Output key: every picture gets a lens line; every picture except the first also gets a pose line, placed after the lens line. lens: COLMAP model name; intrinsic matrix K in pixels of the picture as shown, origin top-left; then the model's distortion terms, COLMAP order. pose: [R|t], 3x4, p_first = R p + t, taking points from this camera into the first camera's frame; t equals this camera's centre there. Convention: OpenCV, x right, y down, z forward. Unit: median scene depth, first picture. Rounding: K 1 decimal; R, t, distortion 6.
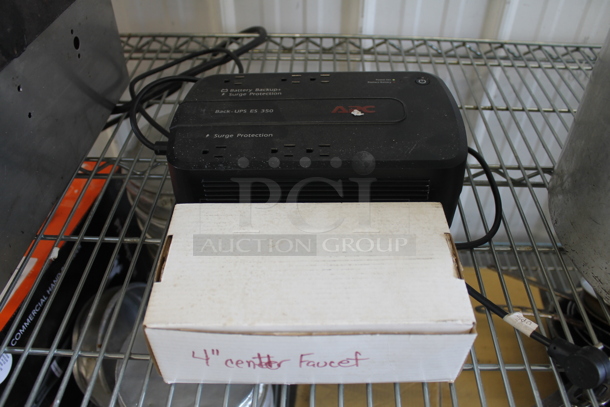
lens RADIAL K [[488.8, 0, 307.5], [0, 488.8, 200.8], [0, 0, 1]] dist [-0.176353, 0.119549]
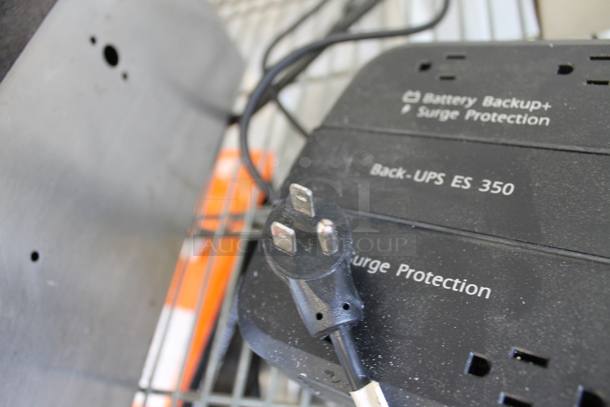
lens RADIAL K [[488.8, 0, 307.5], [0, 488.8, 200.8], [0, 0, 1]] dist [-0.176353, 0.119549]
pose [[0.834082, 0.145078, -0.532222, -0.008813], [-0.000538, 0.965011, 0.262208, -0.269335], [0.551641, -0.218416, 0.804976, 0.624263]]
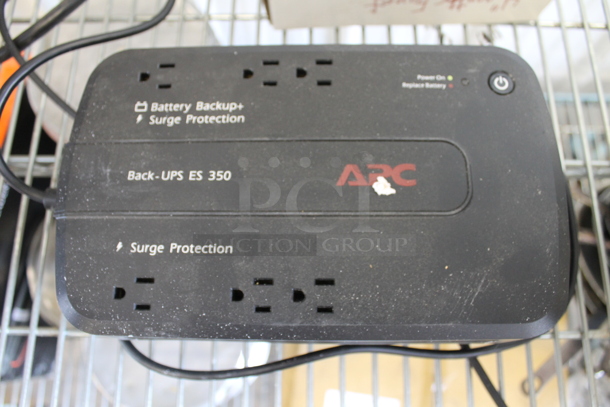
lens RADIAL K [[488.8, 0, 307.5], [0, 488.8, 200.8], [0, 0, 1]] dist [-0.176353, 0.119549]
pose [[0.999622, -0.023103, 0.014883, 0.007624], [0.012679, 0.868165, 0.496114, -0.431377], [-0.024383, -0.495738, 0.868130, 0.502184]]
